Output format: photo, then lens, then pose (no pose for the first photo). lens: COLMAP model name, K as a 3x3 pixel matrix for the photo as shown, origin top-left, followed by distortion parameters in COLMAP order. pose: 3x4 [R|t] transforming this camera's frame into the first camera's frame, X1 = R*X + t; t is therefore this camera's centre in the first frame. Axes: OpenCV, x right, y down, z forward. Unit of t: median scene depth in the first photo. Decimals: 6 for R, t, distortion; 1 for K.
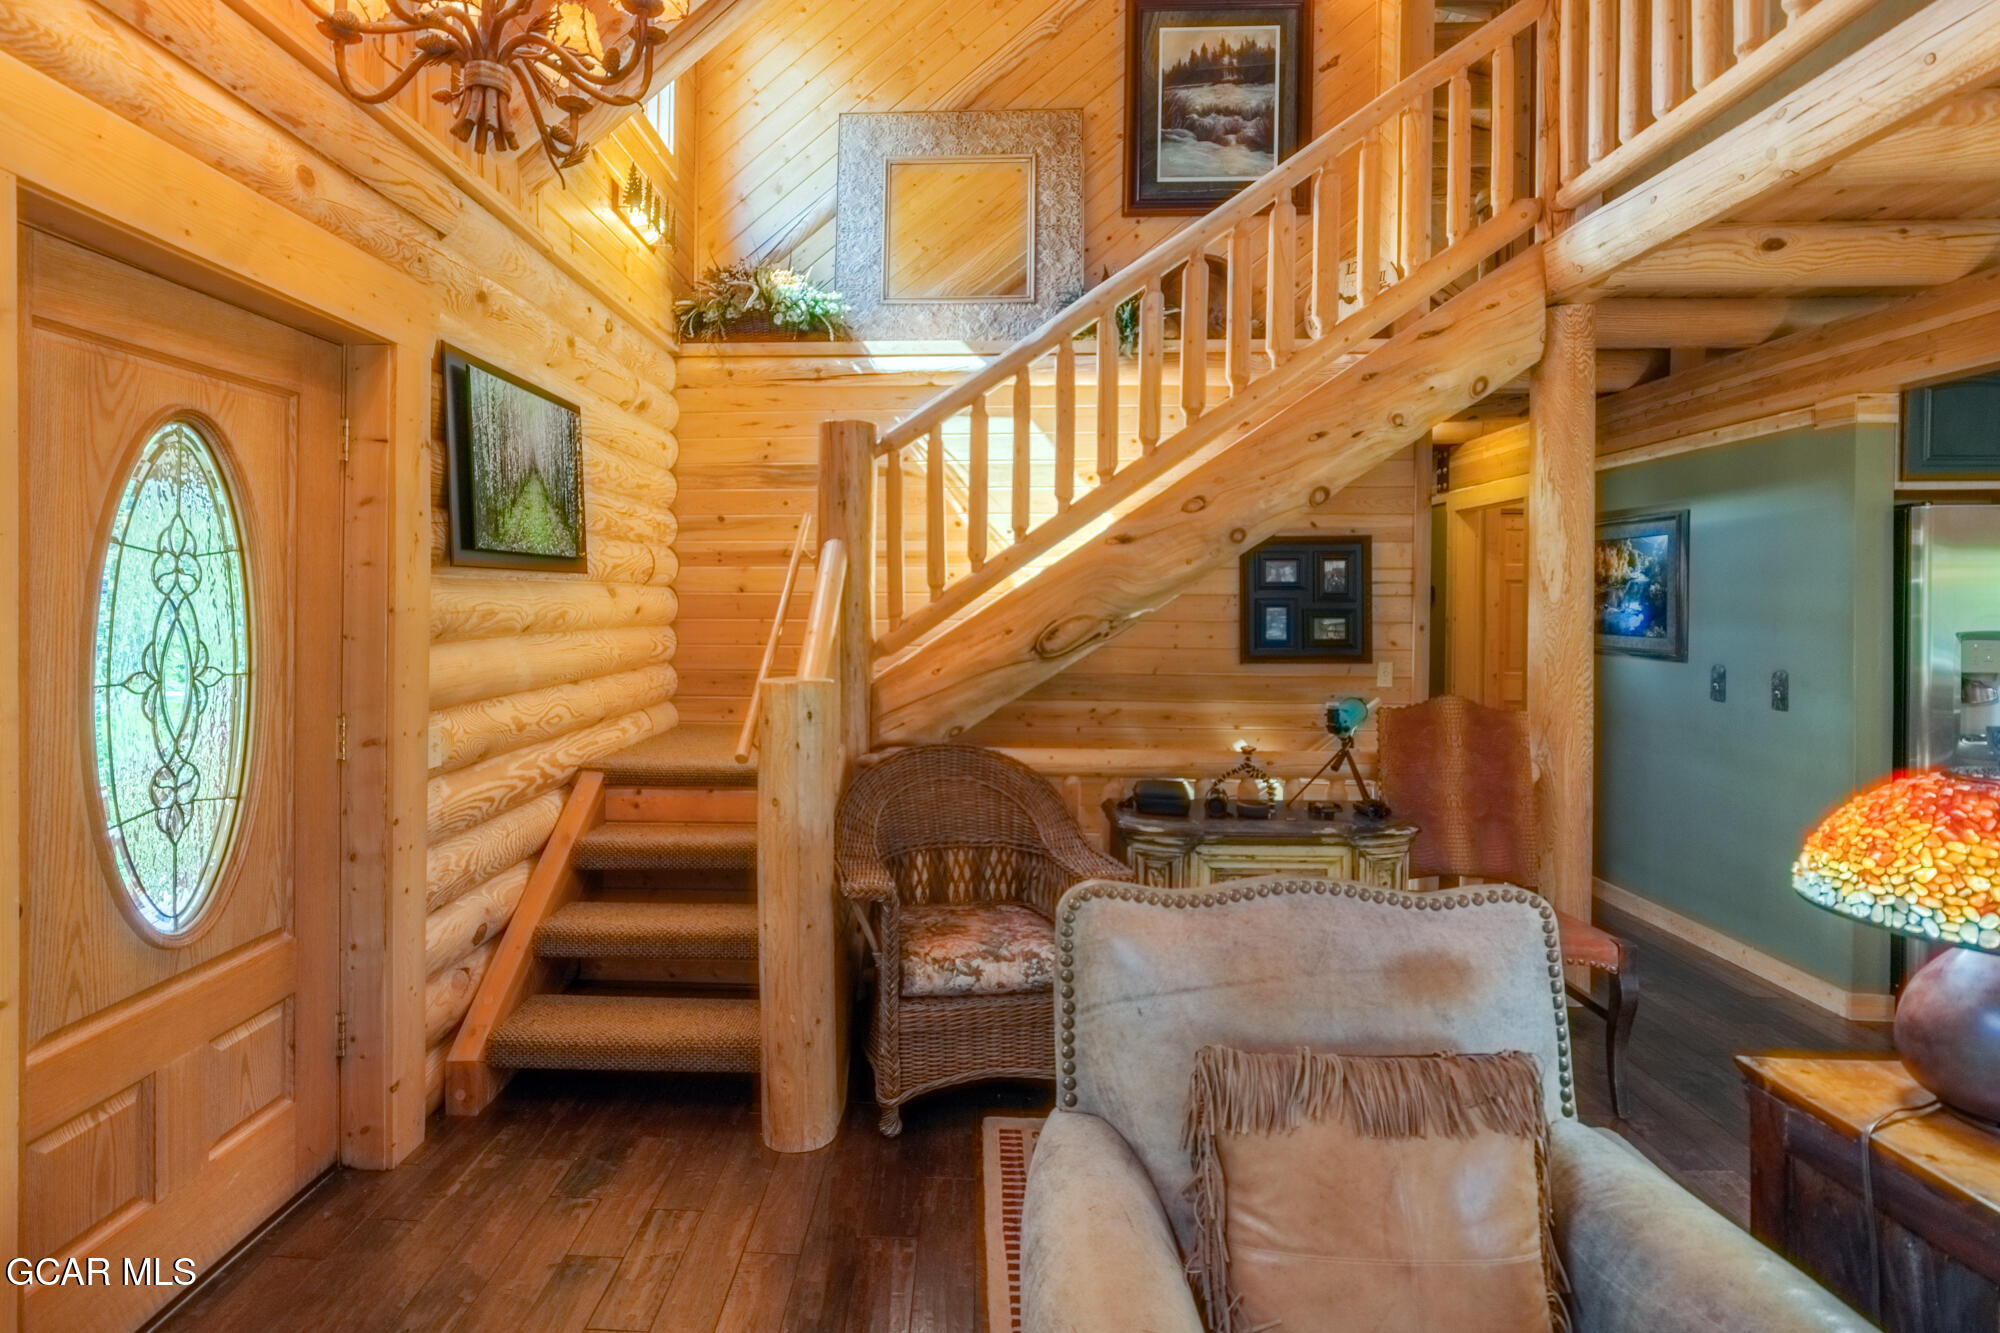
lens RADIAL K [[974.8, 0, 937.4], [0, 974.8, 586.1], [0, 0, 1]] dist [0.002184, 0.000168]
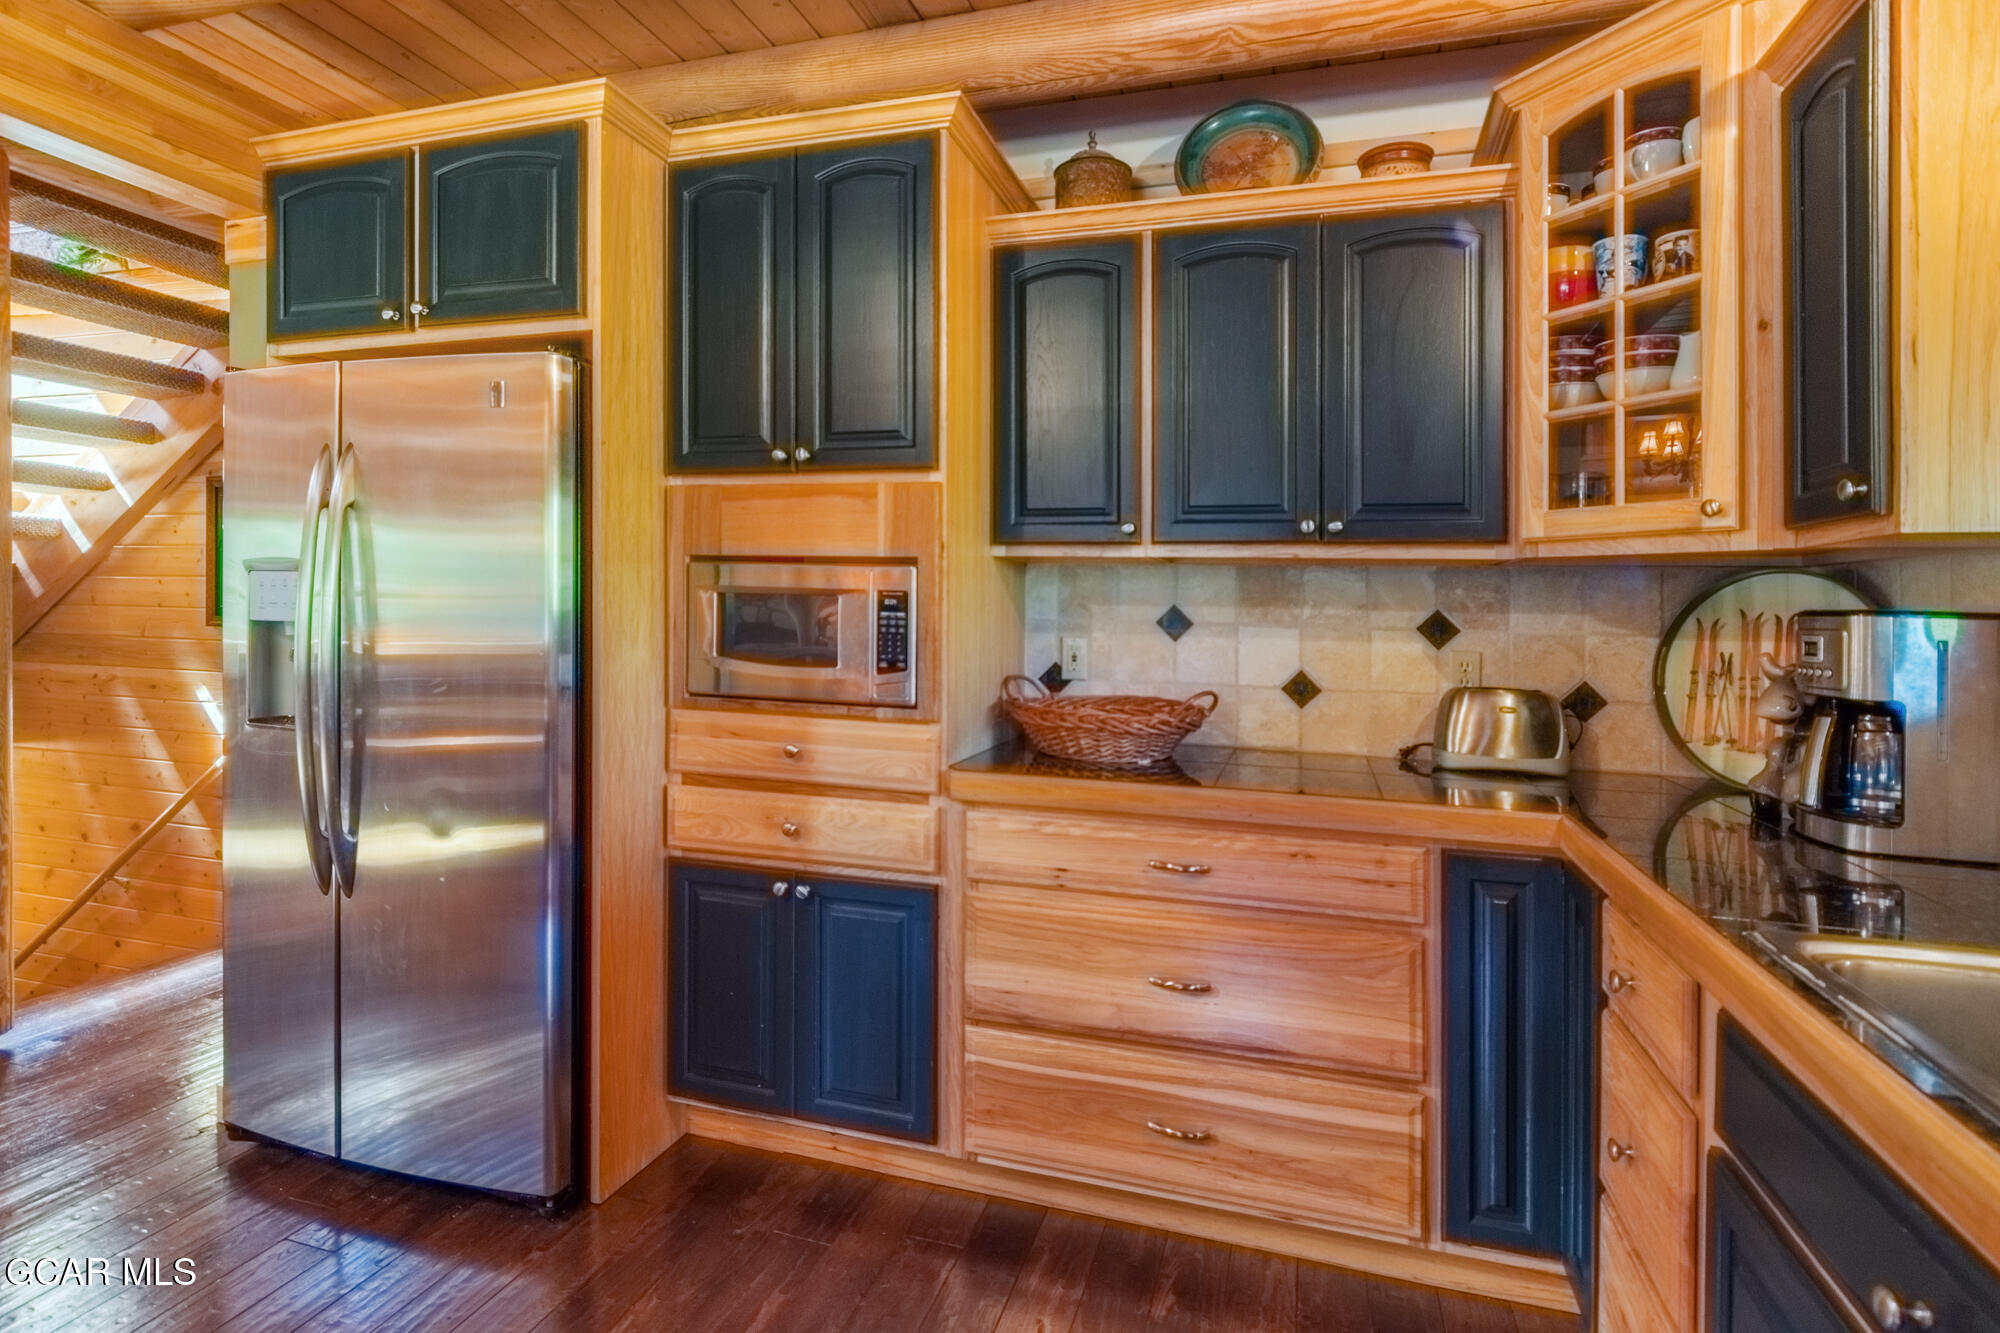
lens RADIAL K [[997.4, 0, 1002.7], [0, 997.4, 602.1], [0, 0, 1]] dist [0.000979, -0.000263]
pose [[0.971024, 0.012327, -0.238664, 1.598542], [-0.011858, 0.999924, 0.003402, 0.063949], [0.238688, -0.000473, 0.971096, 0.421637]]
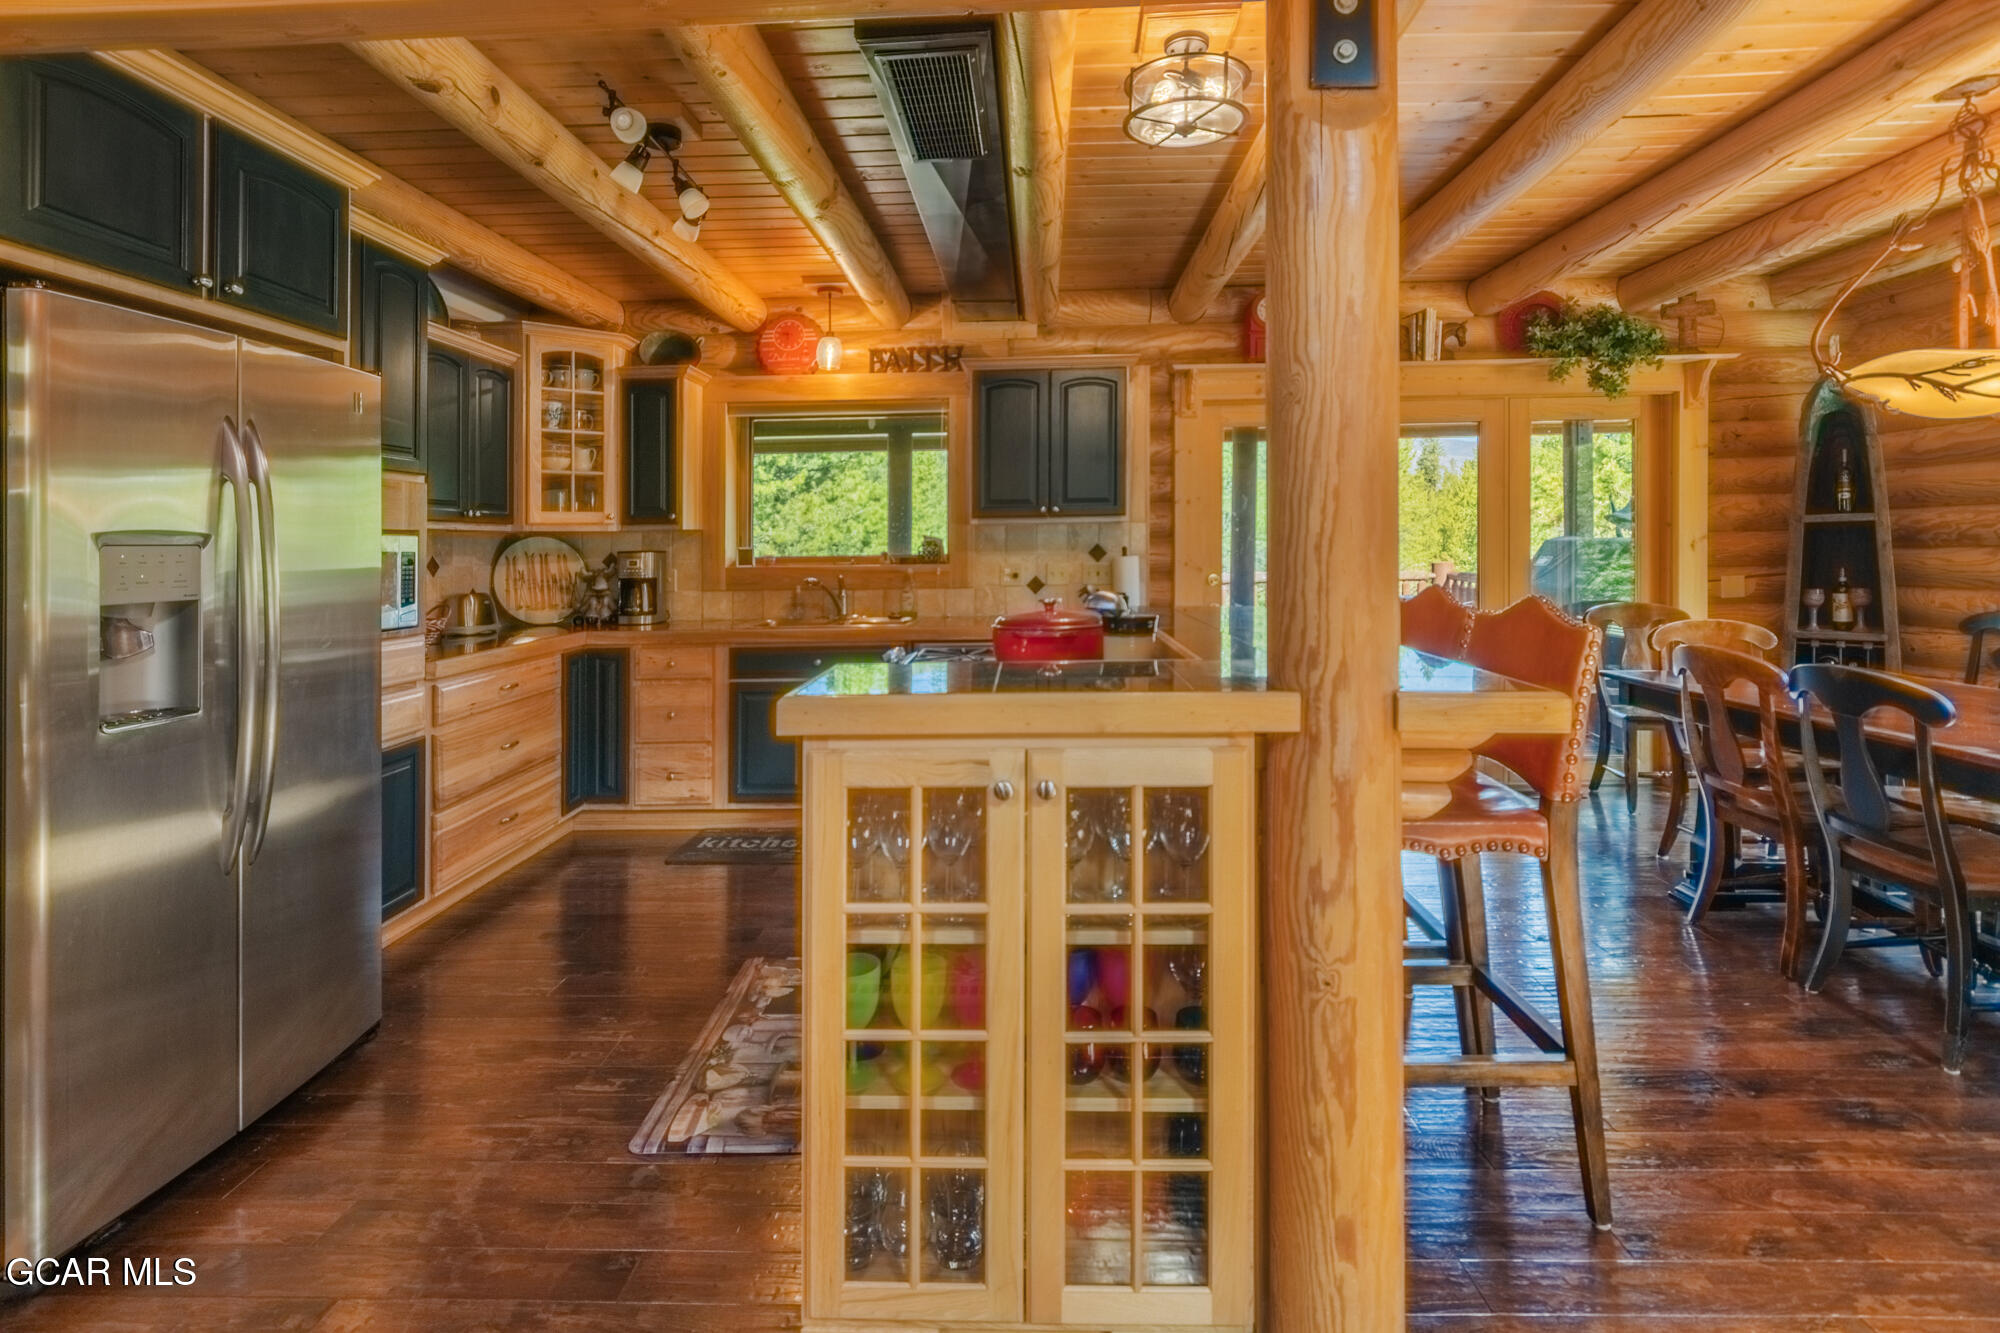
lens RADIAL K [[979.8, 0, 1000.1], [0, 979.8, 568.1], [0, 0, 1]] dist [-0.000762, -0.000035]
pose [[-0.026961, -0.027808, 0.999250, 0.463730], [0.003957, 0.999602, 0.027924, 0.052035], [-0.999629, 0.004707, -0.026840, 0.465028]]
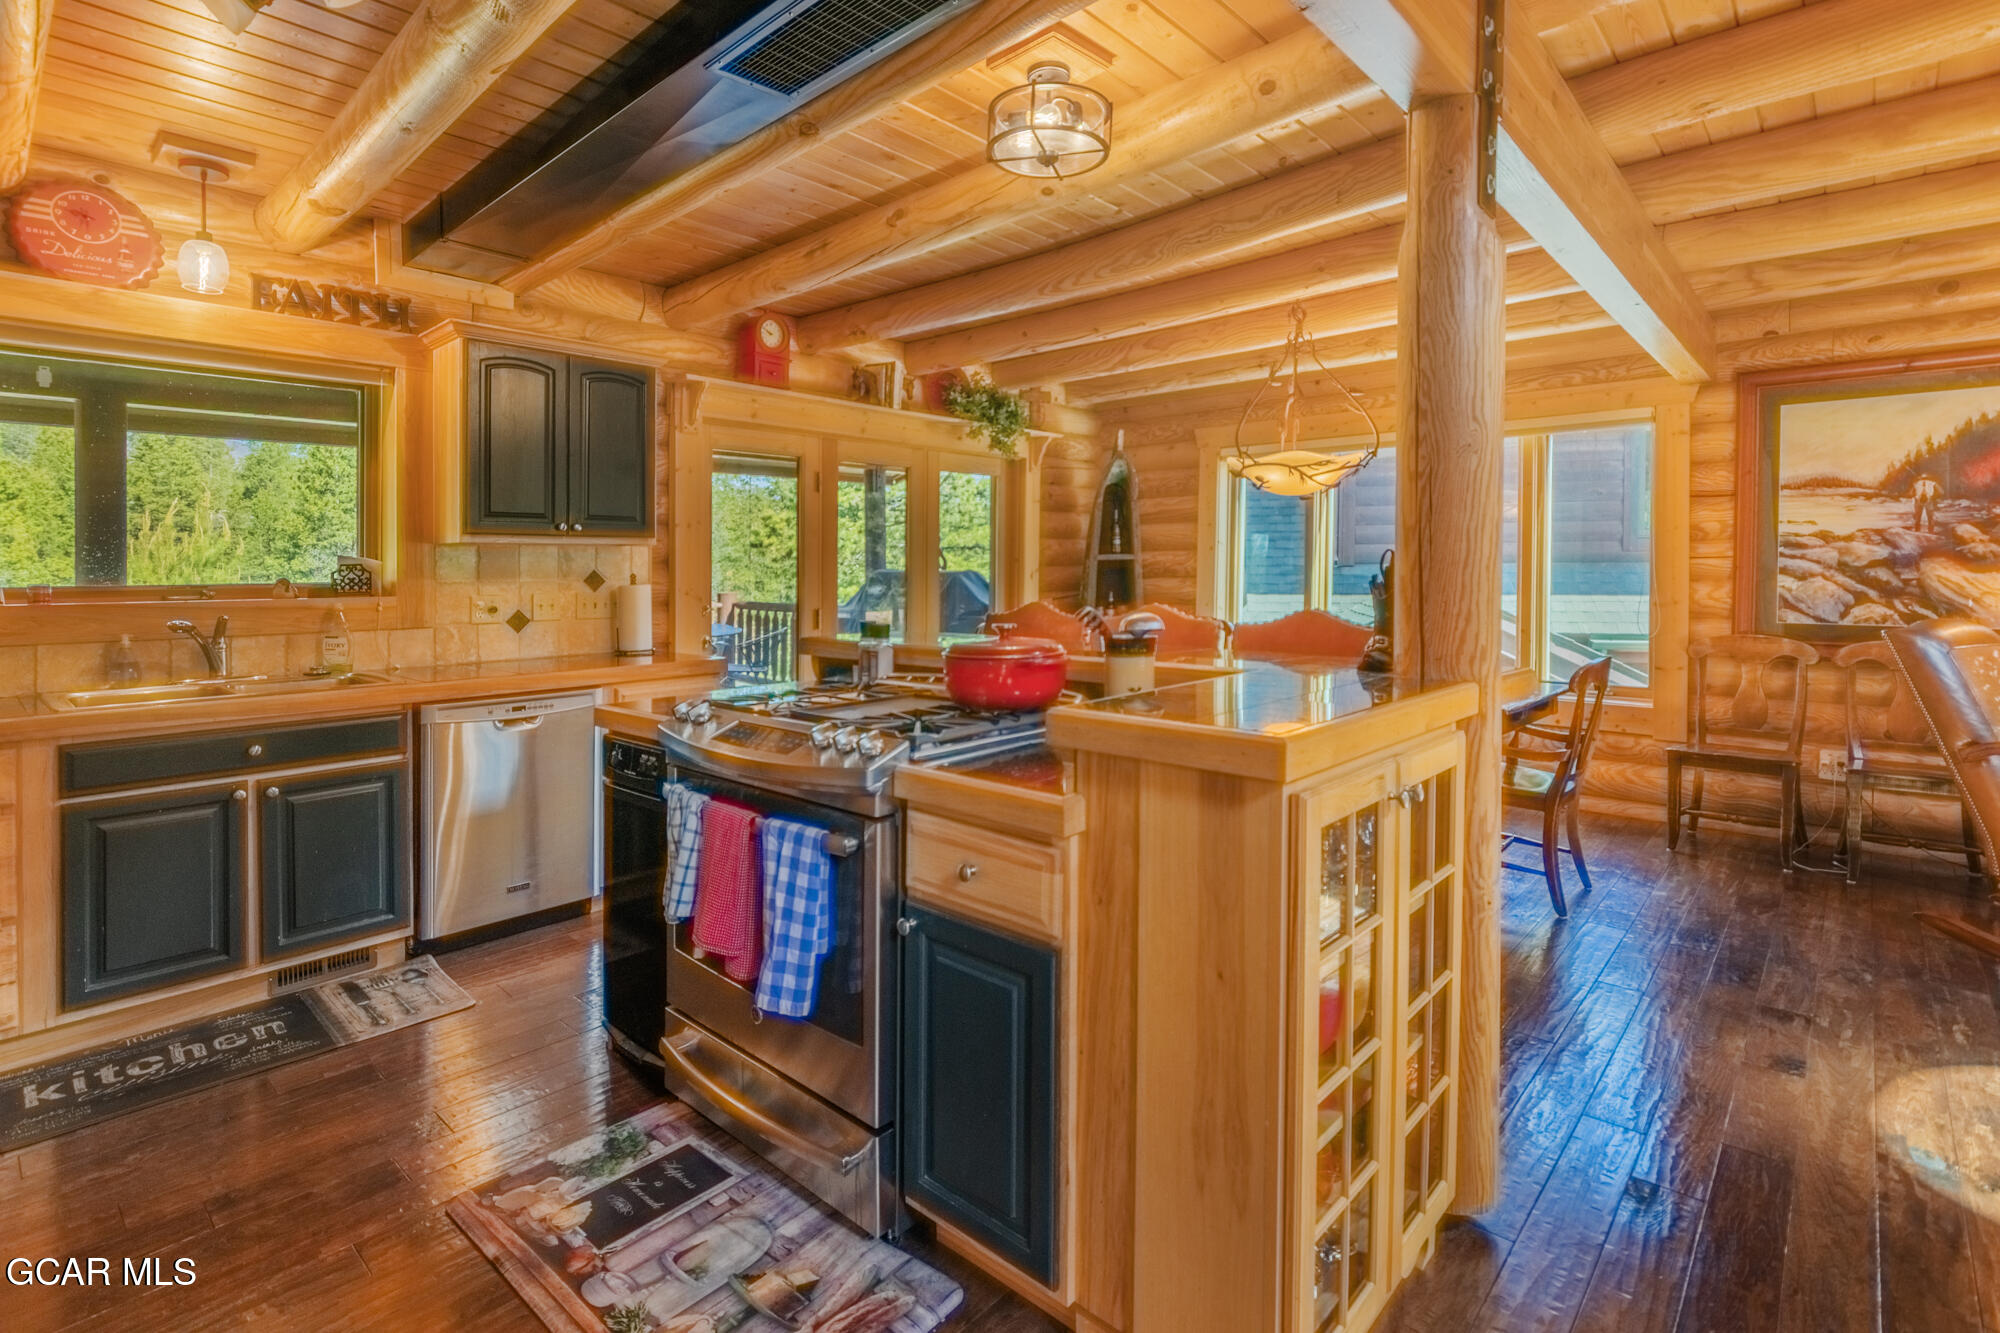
lens RADIAL K [[954.5, 0, 1000.1], [0, 954.5, 619.6], [0, 0, 1]] dist [-0.003194, -0.000424]
pose [[-0.778665, -0.032846, 0.626579, 0.739289], [-0.003952, 0.998866, 0.047450, 0.059413], [-0.627427, 0.034471, -0.777912, 0.867241]]
